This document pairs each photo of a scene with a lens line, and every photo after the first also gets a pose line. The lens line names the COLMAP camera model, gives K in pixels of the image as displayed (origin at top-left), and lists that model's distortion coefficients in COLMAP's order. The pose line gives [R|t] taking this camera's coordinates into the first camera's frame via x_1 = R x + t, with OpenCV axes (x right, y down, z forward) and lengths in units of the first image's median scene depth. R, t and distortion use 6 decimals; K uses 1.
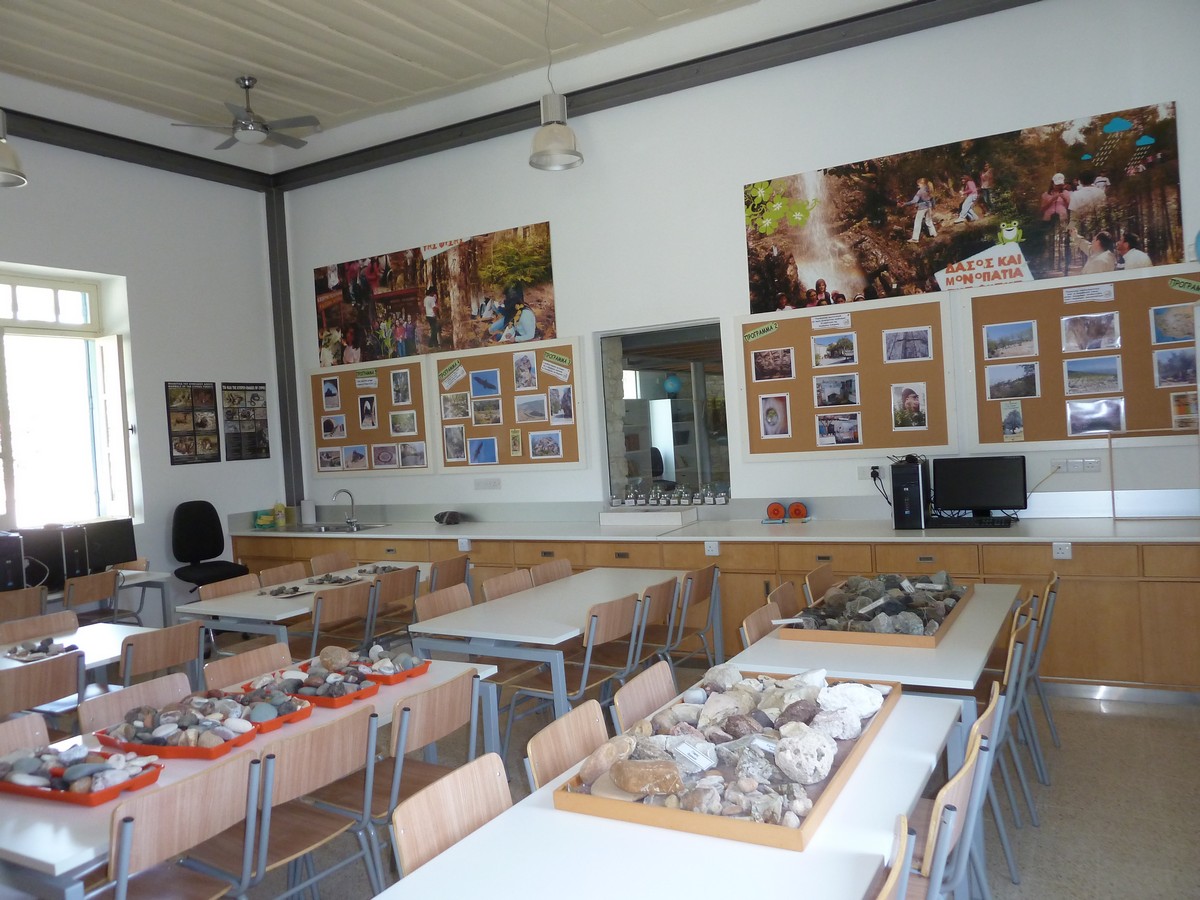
lens RADIAL K [[898.6, 0, 605.8], [0, 898.6, 447.7], [0, 0, 1]] dist [-0.032397, 0.006226]
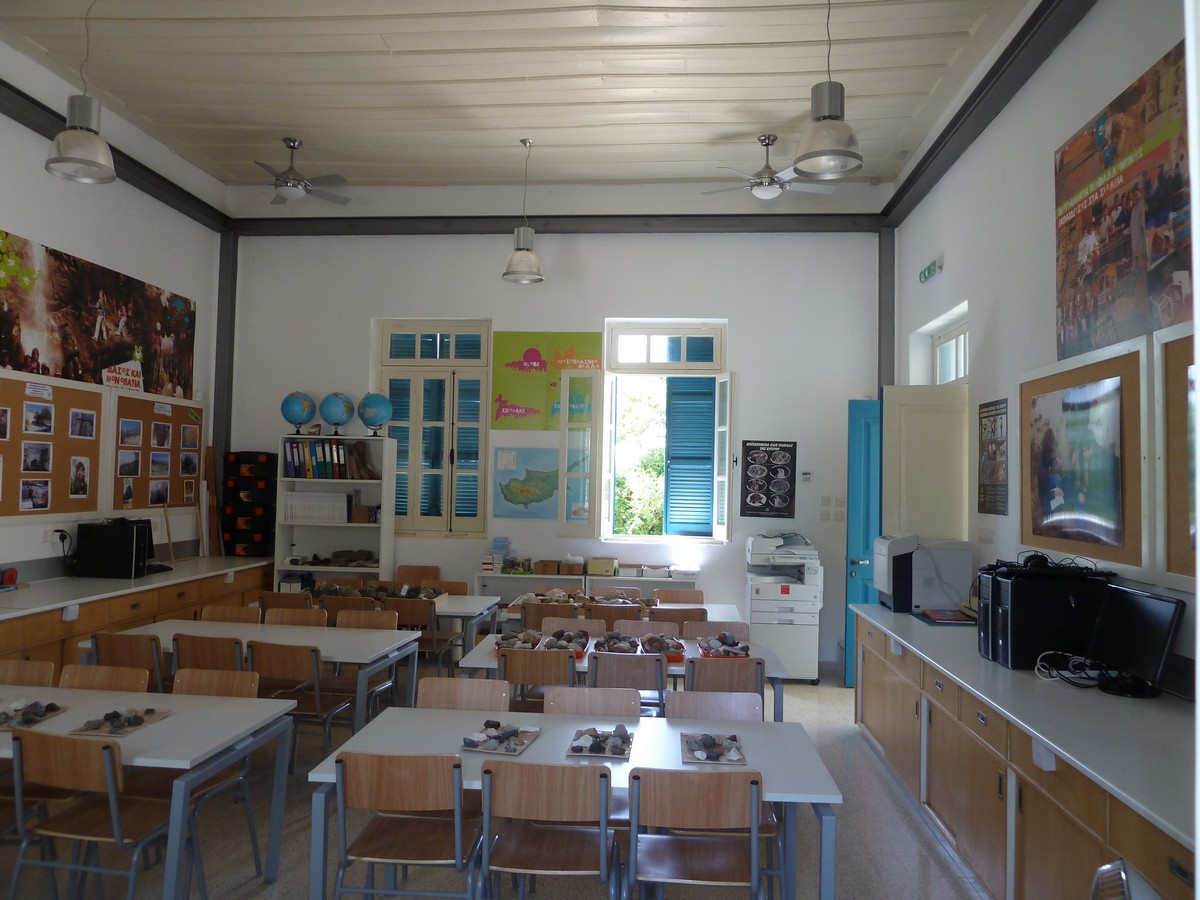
lens RADIAL K [[898.6, 0, 605.8], [0, 898.6, 447.7], [0, 0, 1]] dist [-0.032397, 0.006226]
pose [[-0.417347, 0.087531, 0.904522, -1.007785], [0.026889, 0.996104, -0.083986, 0.031414], [-0.908349, -0.010729, -0.418075, 0.882327]]
